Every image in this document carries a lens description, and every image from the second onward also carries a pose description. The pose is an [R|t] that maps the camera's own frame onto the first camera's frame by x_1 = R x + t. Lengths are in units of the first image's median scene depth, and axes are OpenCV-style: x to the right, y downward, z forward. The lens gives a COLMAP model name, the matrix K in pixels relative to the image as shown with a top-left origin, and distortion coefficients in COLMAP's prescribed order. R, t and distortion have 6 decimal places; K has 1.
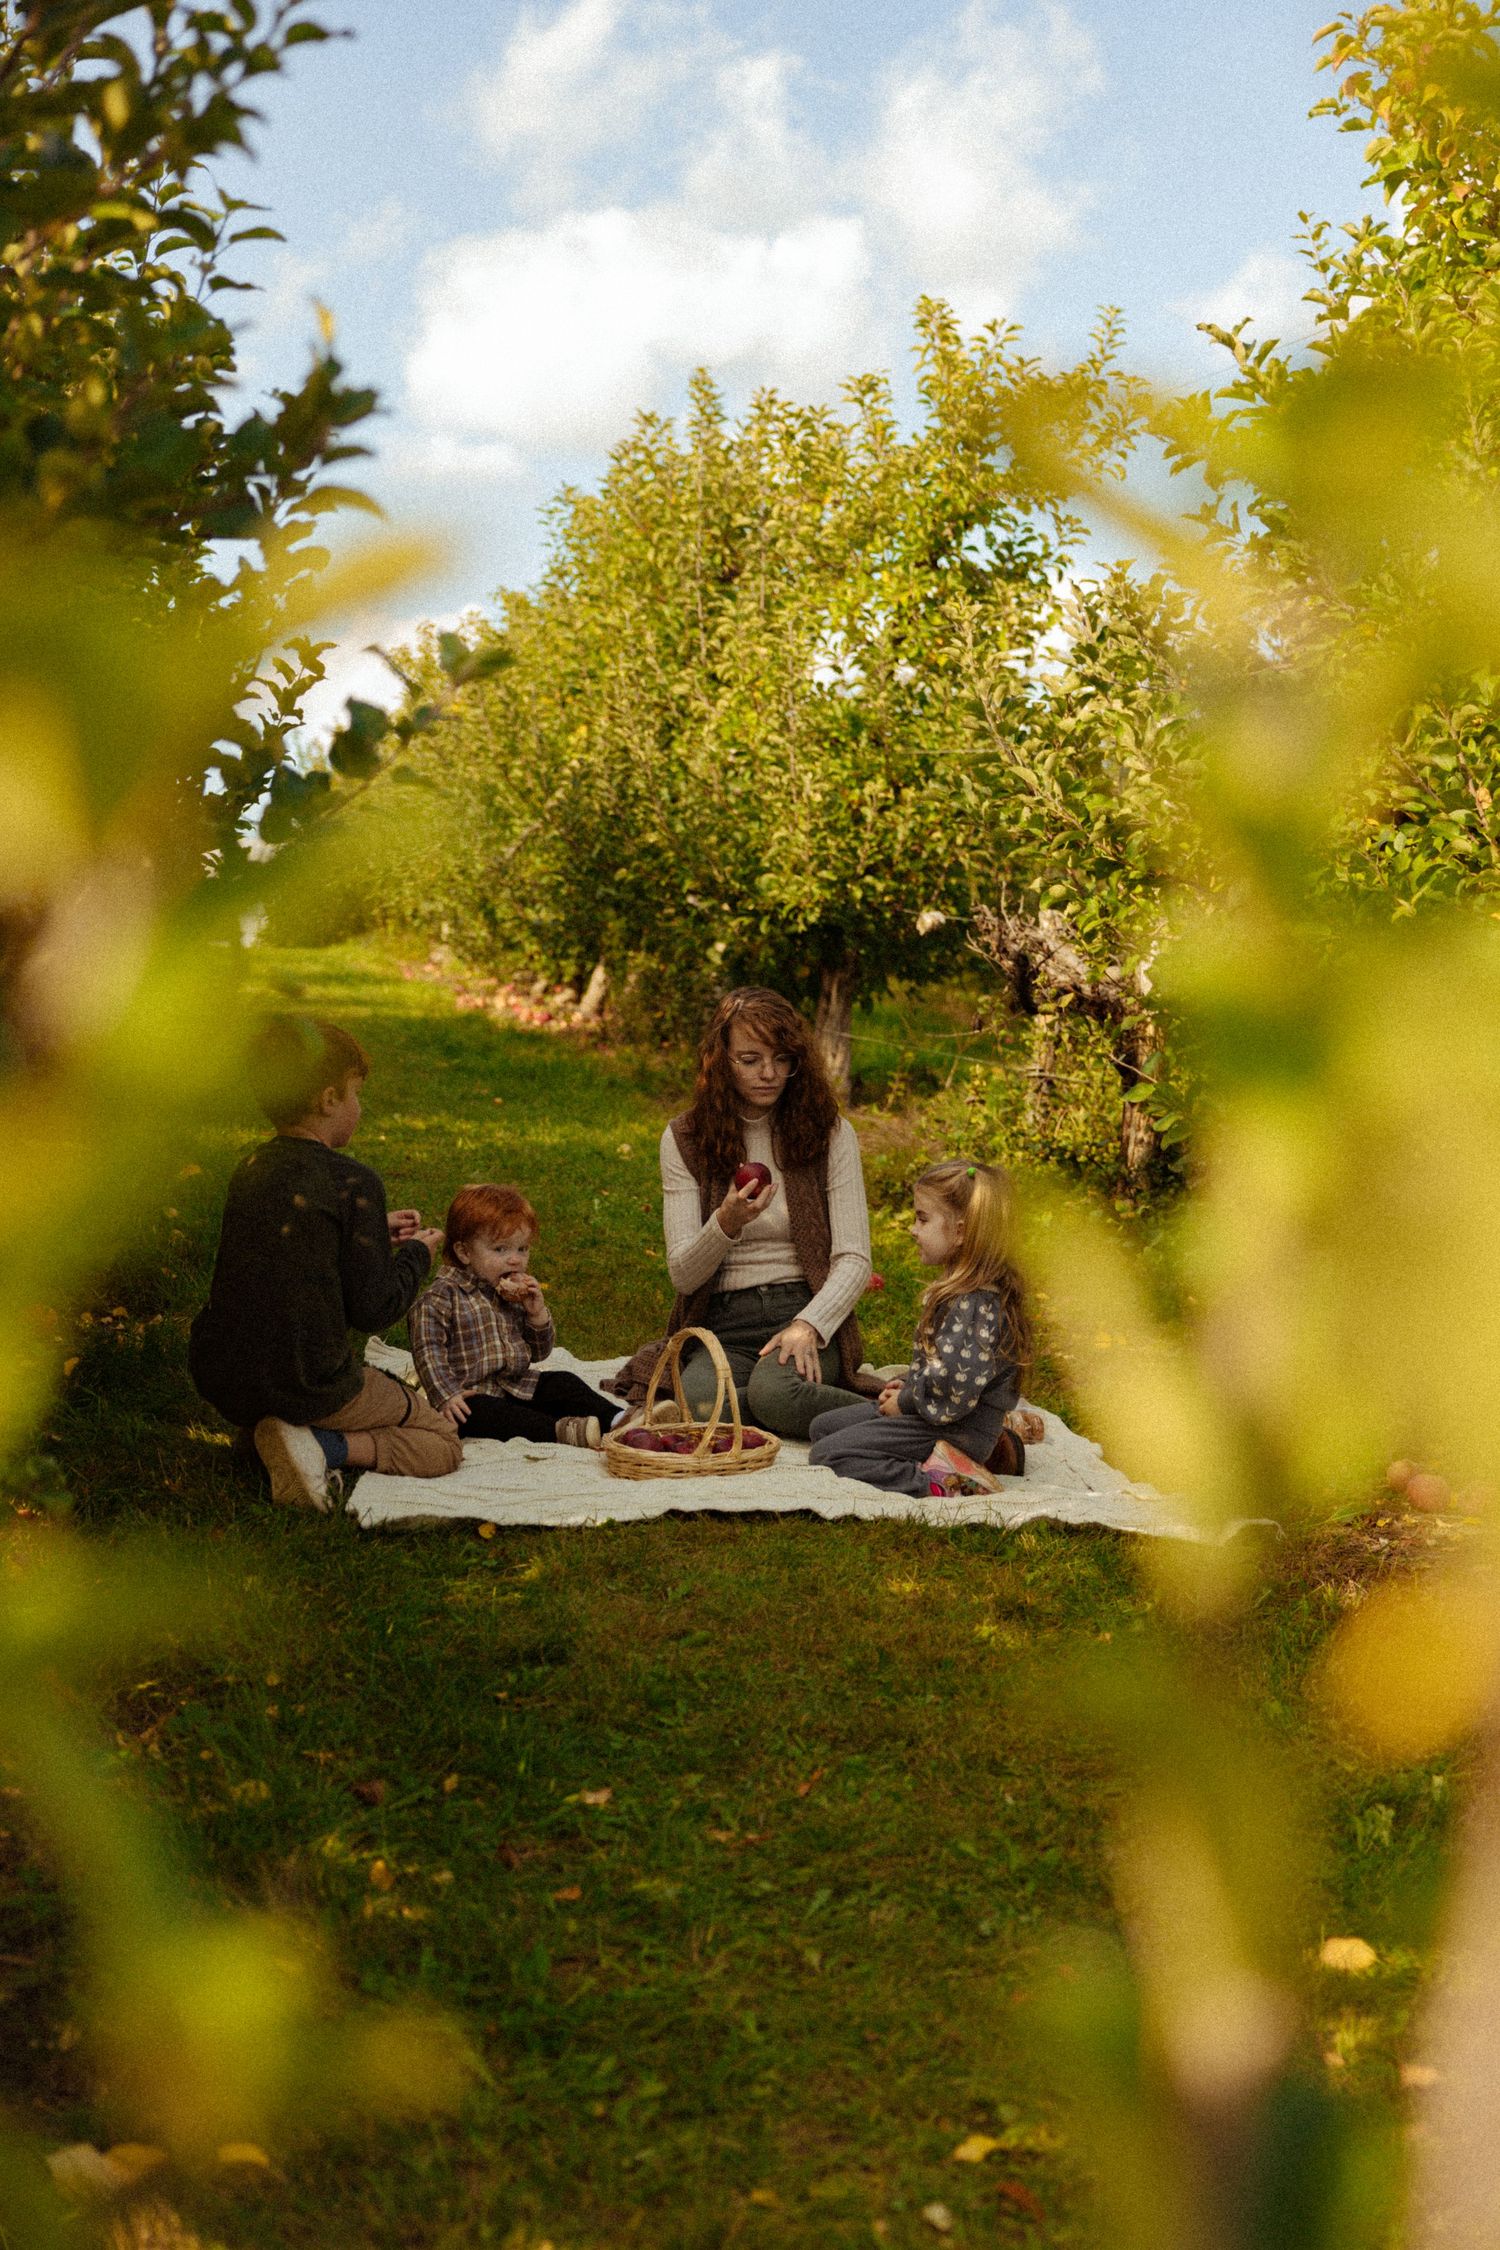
lens RADIAL K [[3060.0, 0, 815.5], [0, 3060.0, 1119.4], [0, 0, 1]] dist [-0.026935, 0.076694]
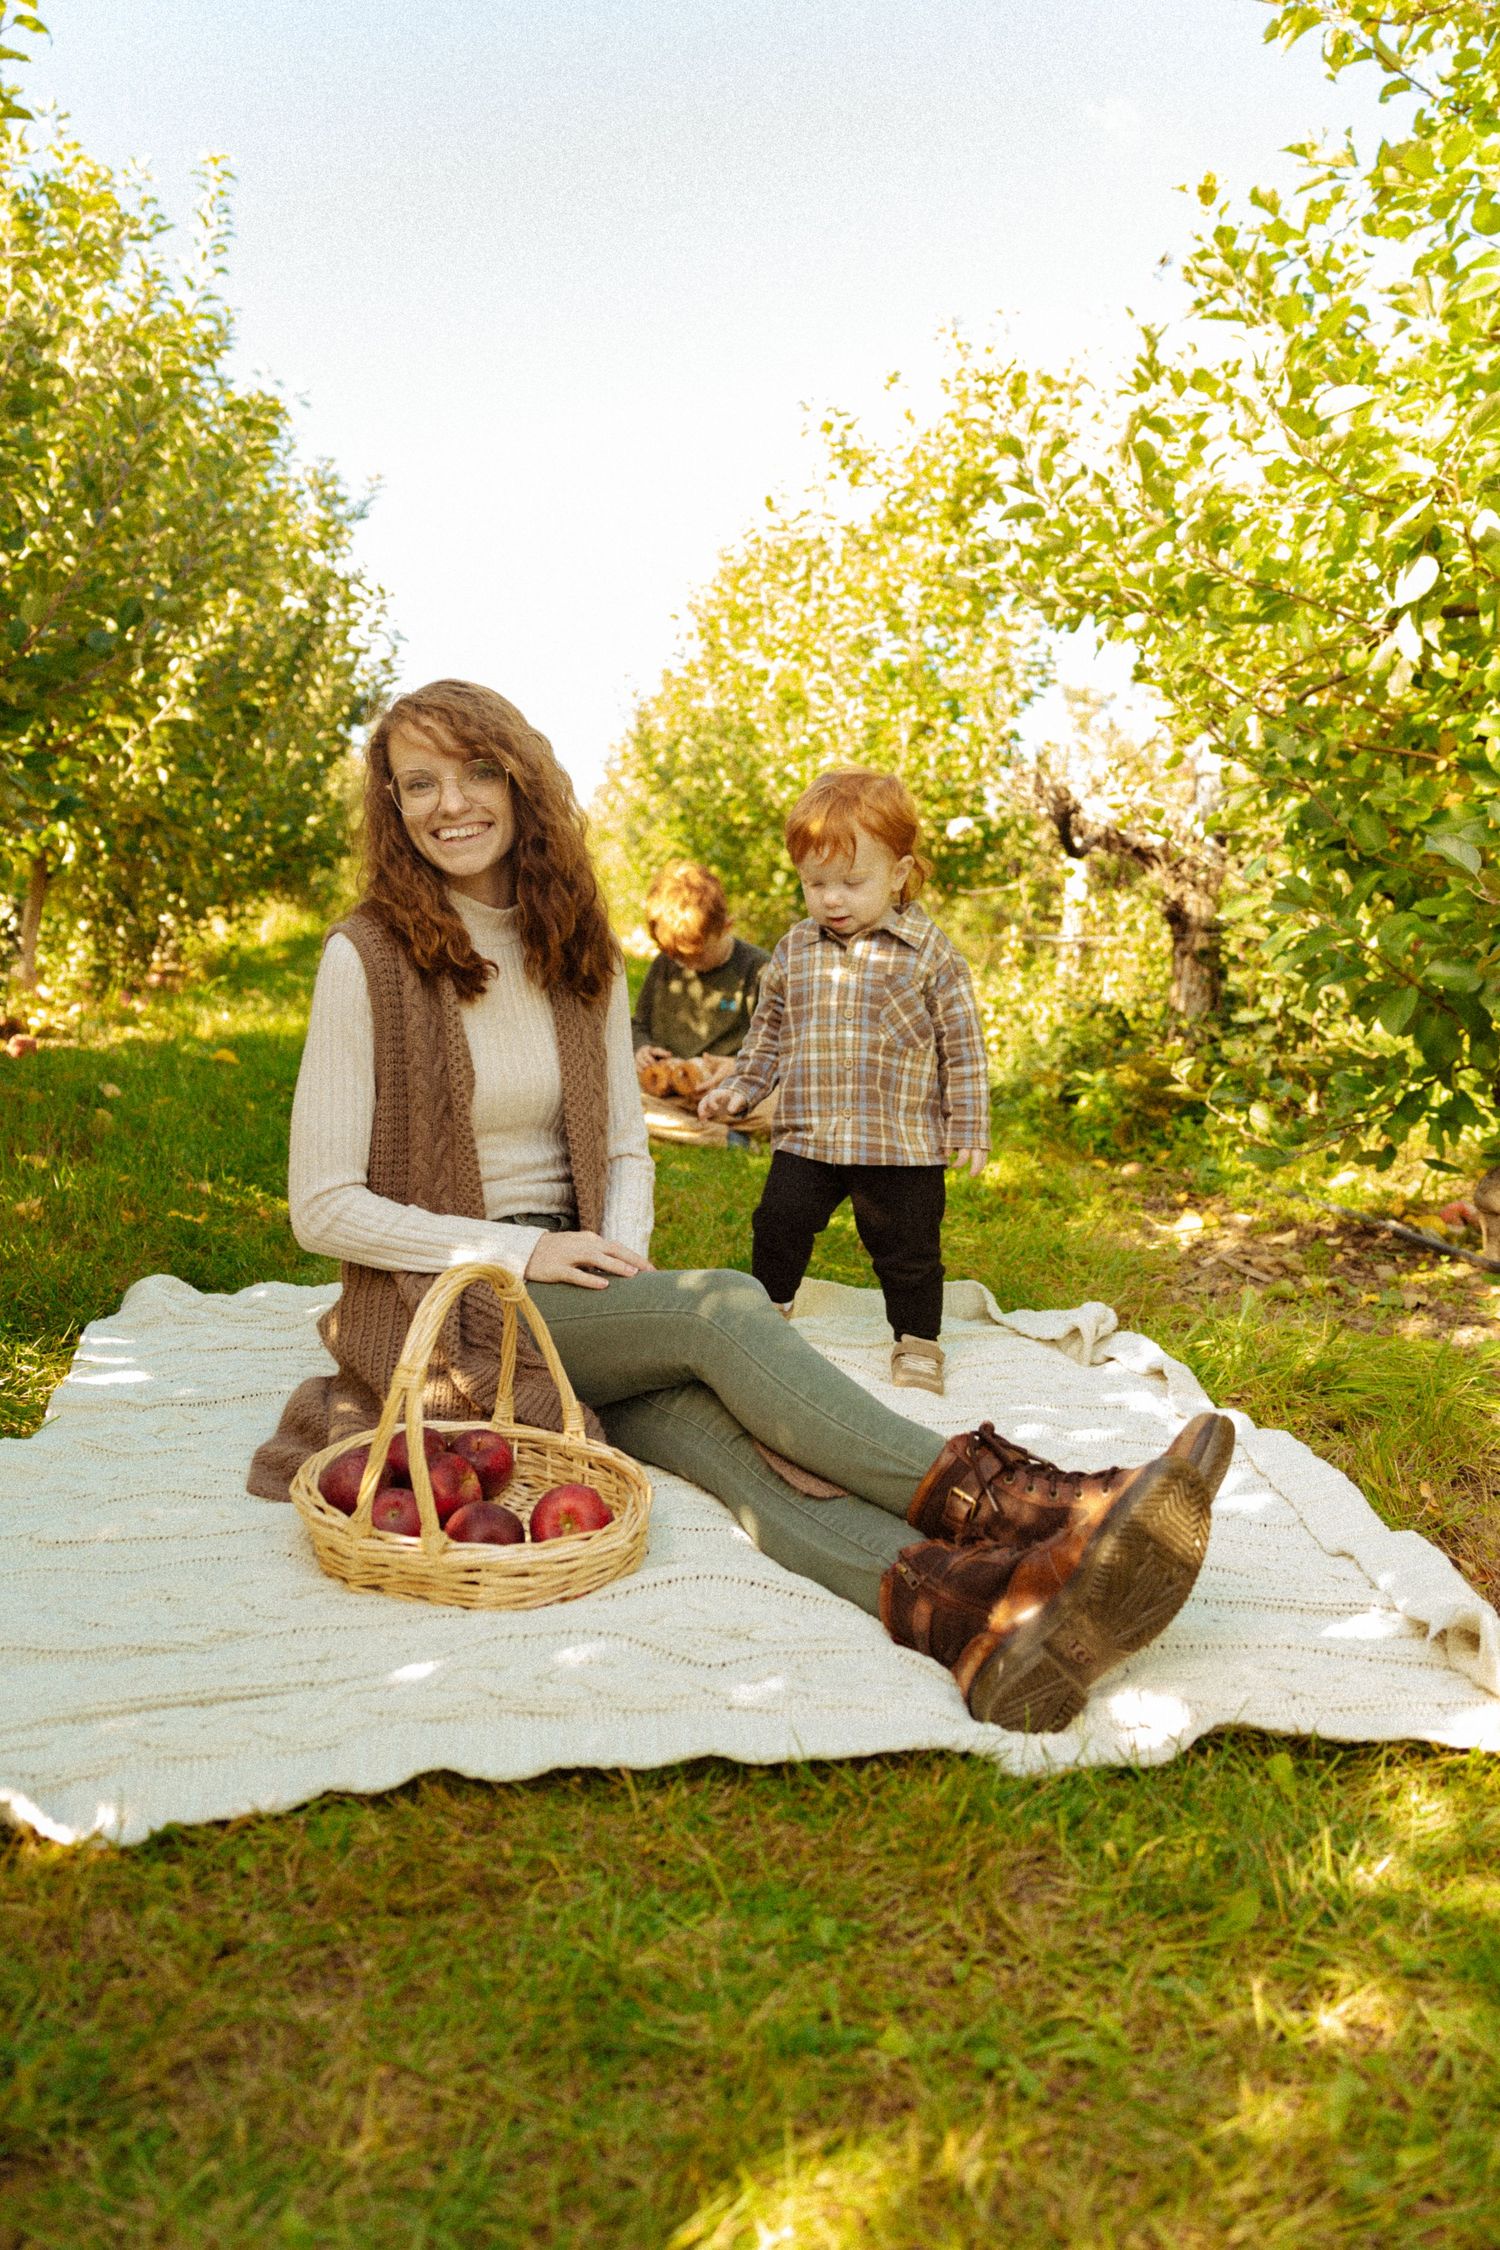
lens RADIAL K [[1682.1, 0, 748.4], [0, 1682.1, 1069.8], [0, 0, 1]] dist [-0.003282, -0.004858]
pose [[0.995889, -0.023896, -0.087372, 0.011607], [0.024896, 0.999636, 0.010379, 0.016555], [0.087092, -0.012512, 0.996122, 0.365382]]
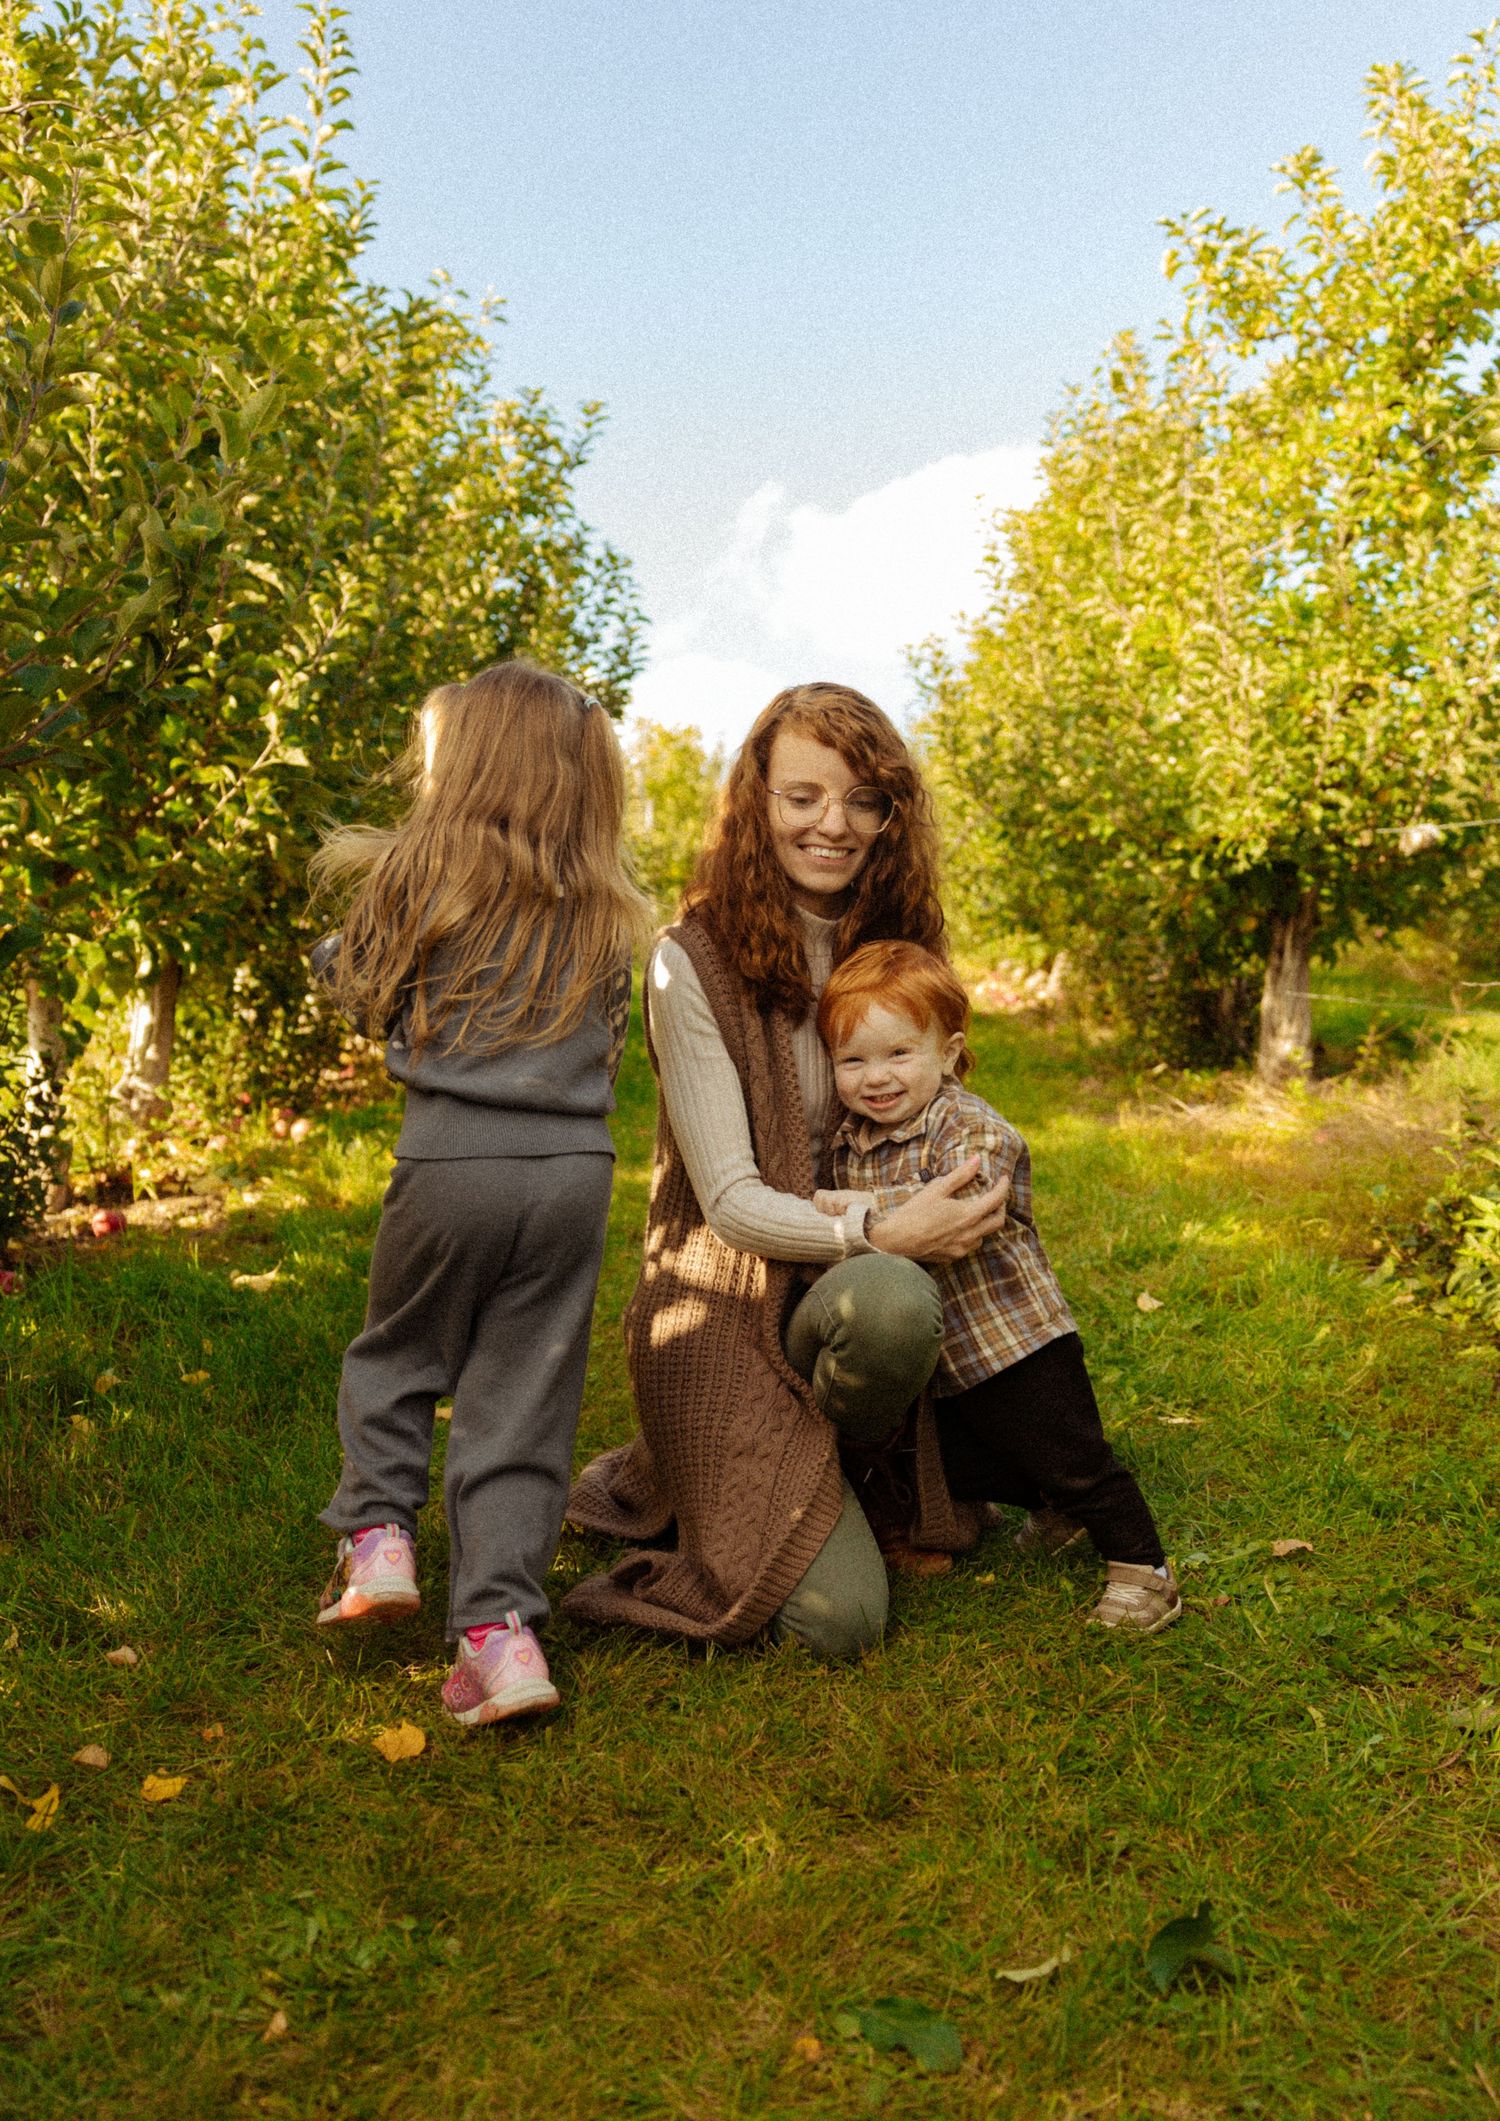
lens RADIAL K [[1877.5, 0, 664.4], [0, 1877.5, 1219.5], [0, 0, 1]] dist [0.007041, 0.012609]
pose [[0.949732, -0.029411, -0.311680, 0.002261], [0.053919, 0.996067, 0.070306, -0.012760], [0.308386, -0.083577, 0.947583, 0.481343]]
